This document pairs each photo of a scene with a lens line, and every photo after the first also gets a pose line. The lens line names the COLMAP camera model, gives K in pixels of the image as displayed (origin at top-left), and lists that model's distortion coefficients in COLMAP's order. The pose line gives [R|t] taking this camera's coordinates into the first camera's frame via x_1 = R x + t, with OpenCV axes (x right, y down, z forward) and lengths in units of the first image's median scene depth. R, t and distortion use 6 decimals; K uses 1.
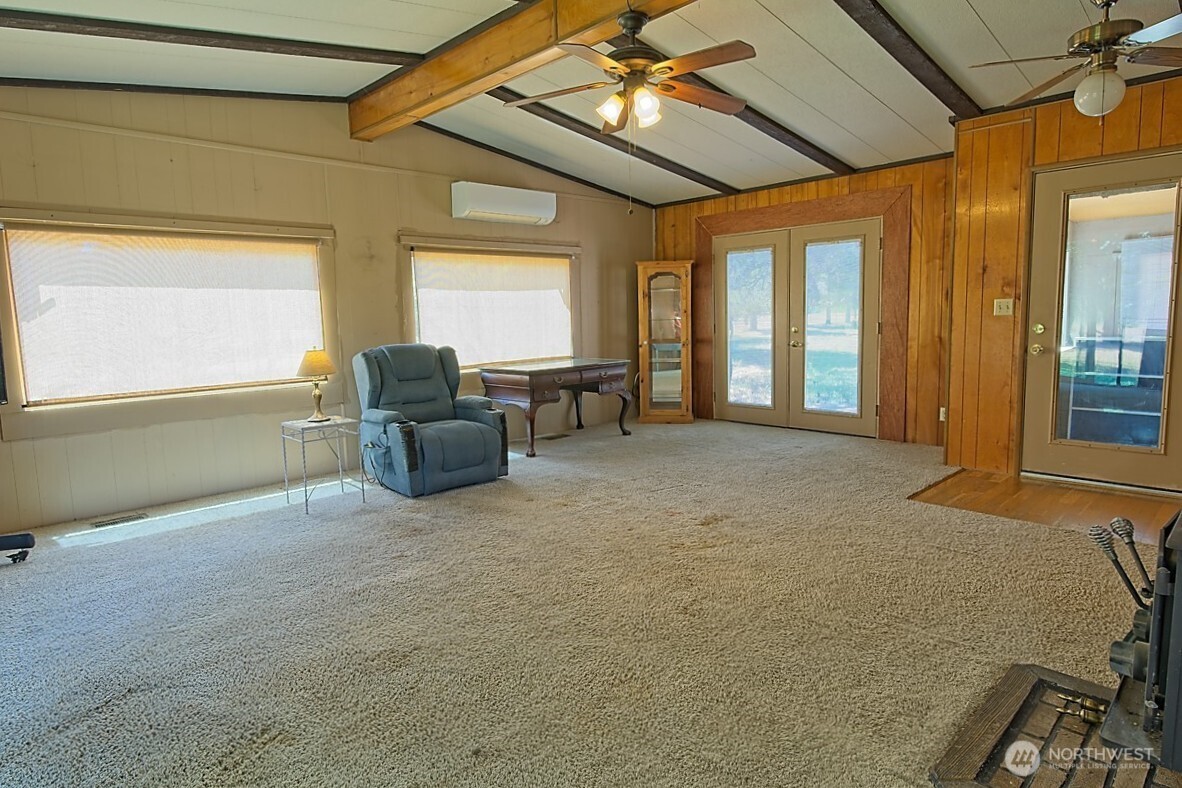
lens RADIAL K [[679.8, 0, 599.0], [0, 679.8, 389.0], [0, 0, 1]] dist [-0.000822, -0.000306]
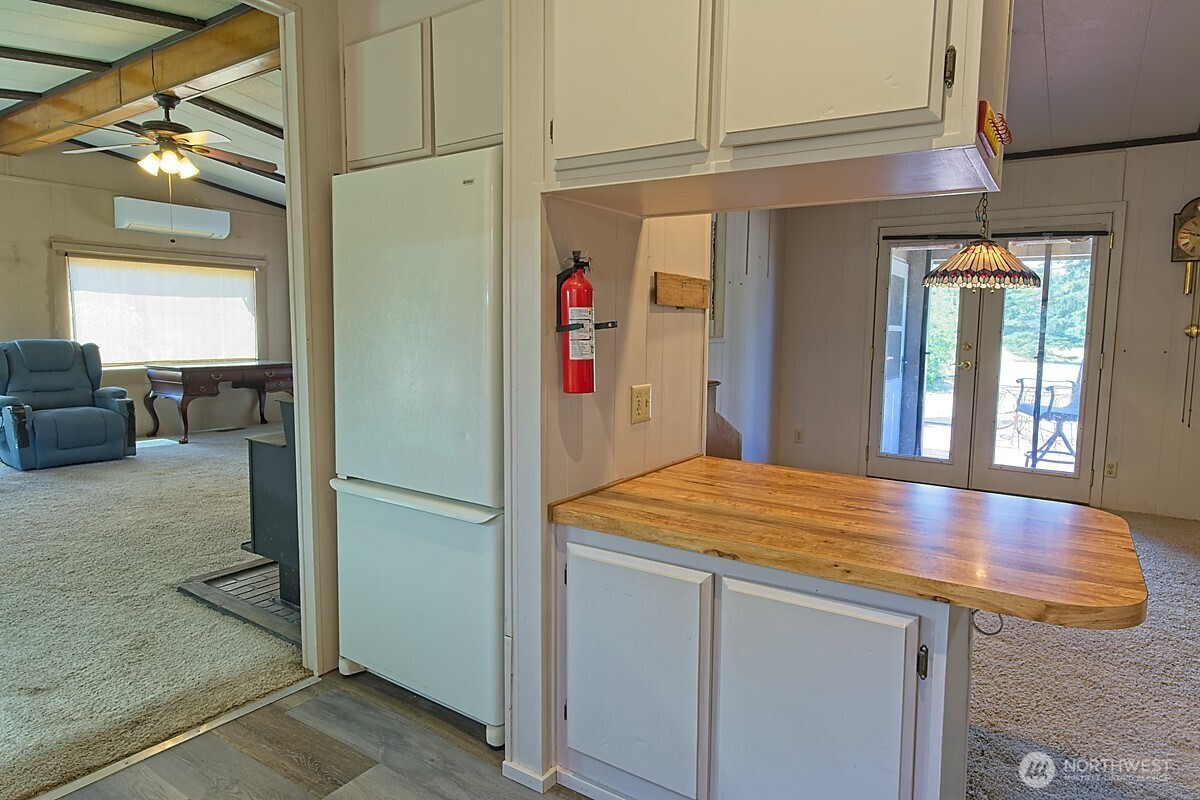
lens RADIAL K [[697.5, 0, 602.0], [0, 697.5, 393.5], [0, 0, 1]] dist [0.004042, -0.003128]
pose [[0.975936, 0.016291, 0.217450, 0.326683], [-0.012340, 0.999733, -0.019515, 0.030260], [-0.217710, 0.016362, 0.975876, -0.287283]]
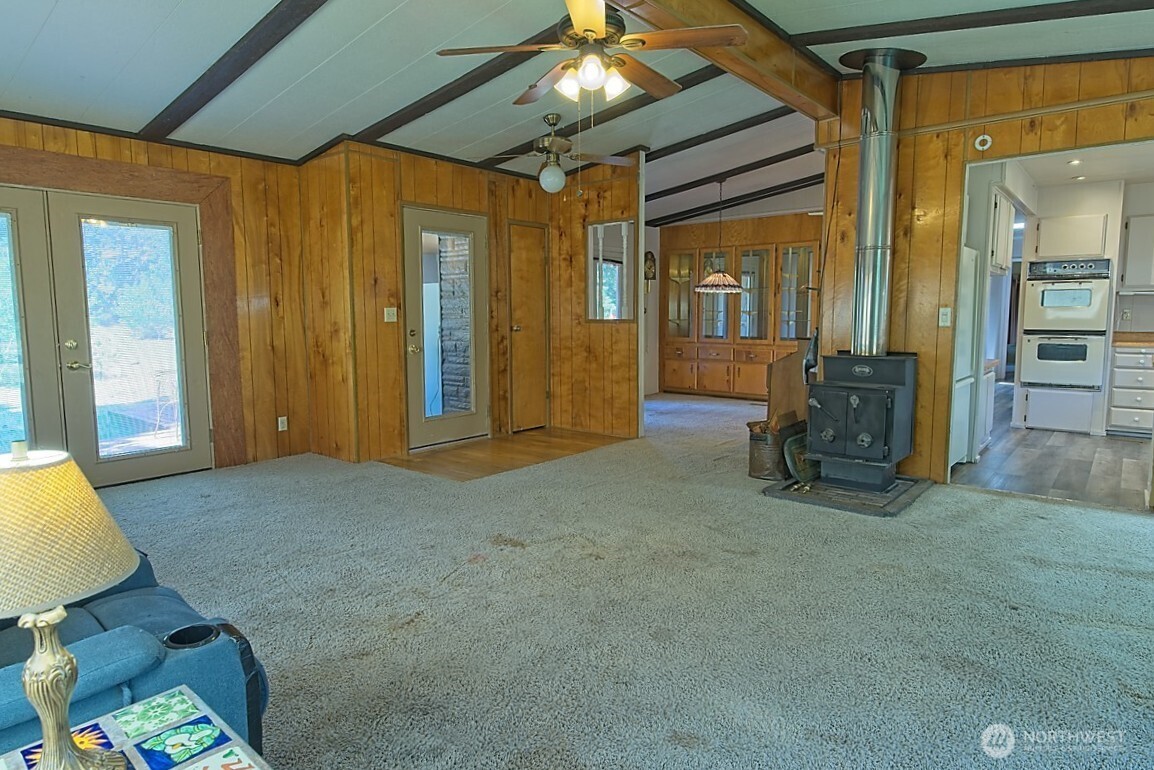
lens RADIAL K [[663.6, 0, 575.6], [0, 663.6, 379.9], [0, 0, 1]] dist [-0.000822, -0.000306]
pose [[-0.111105, -0.076291, 0.990876, -0.485753], [0.118117, 0.988968, 0.089389, -0.061362], [-0.986764, 0.126971, -0.100868, 0.678422]]
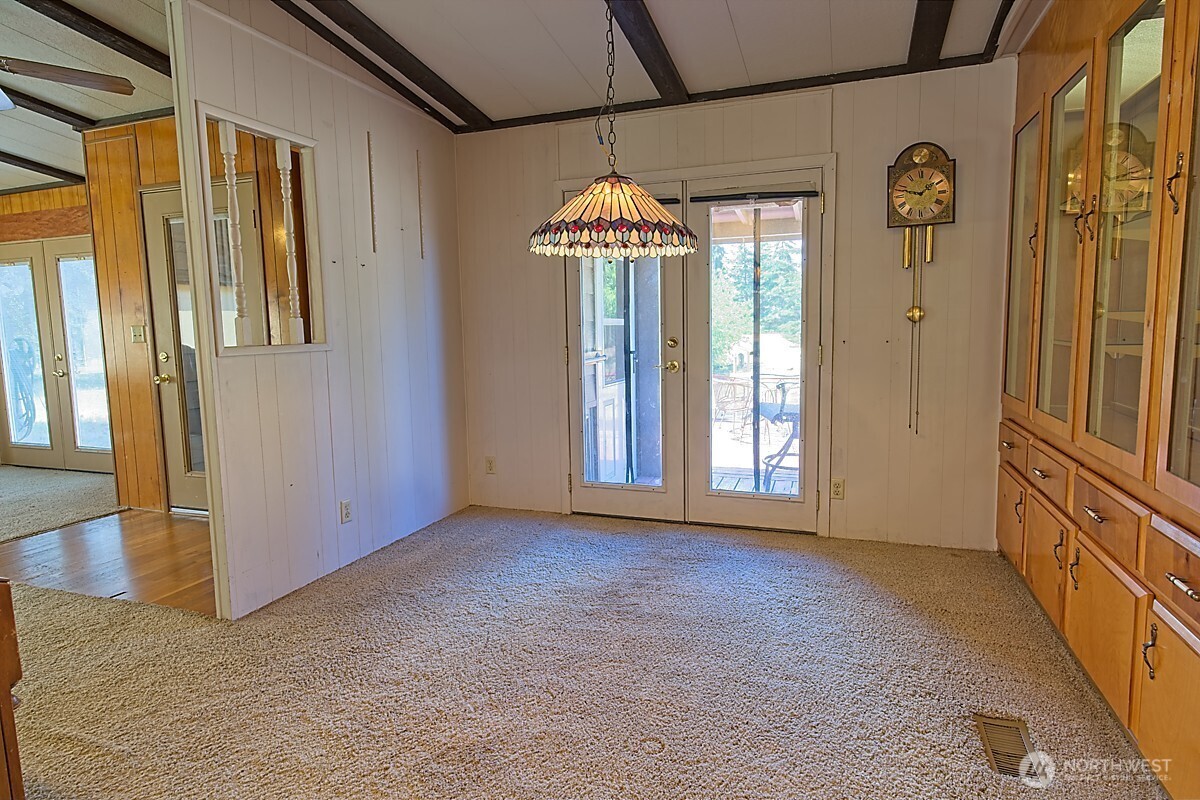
lens RADIAL K [[660.7, 0, 601.4], [0, 660.7, 394.0], [0, 0, 1]] dist [0.003143, 0.000167]
pose [[0.893824, -0.040432, 0.446591, 0.615411], [0.048522, 0.998800, -0.006689, -0.000685], [-0.445784, 0.027648, 0.894713, -0.077398]]
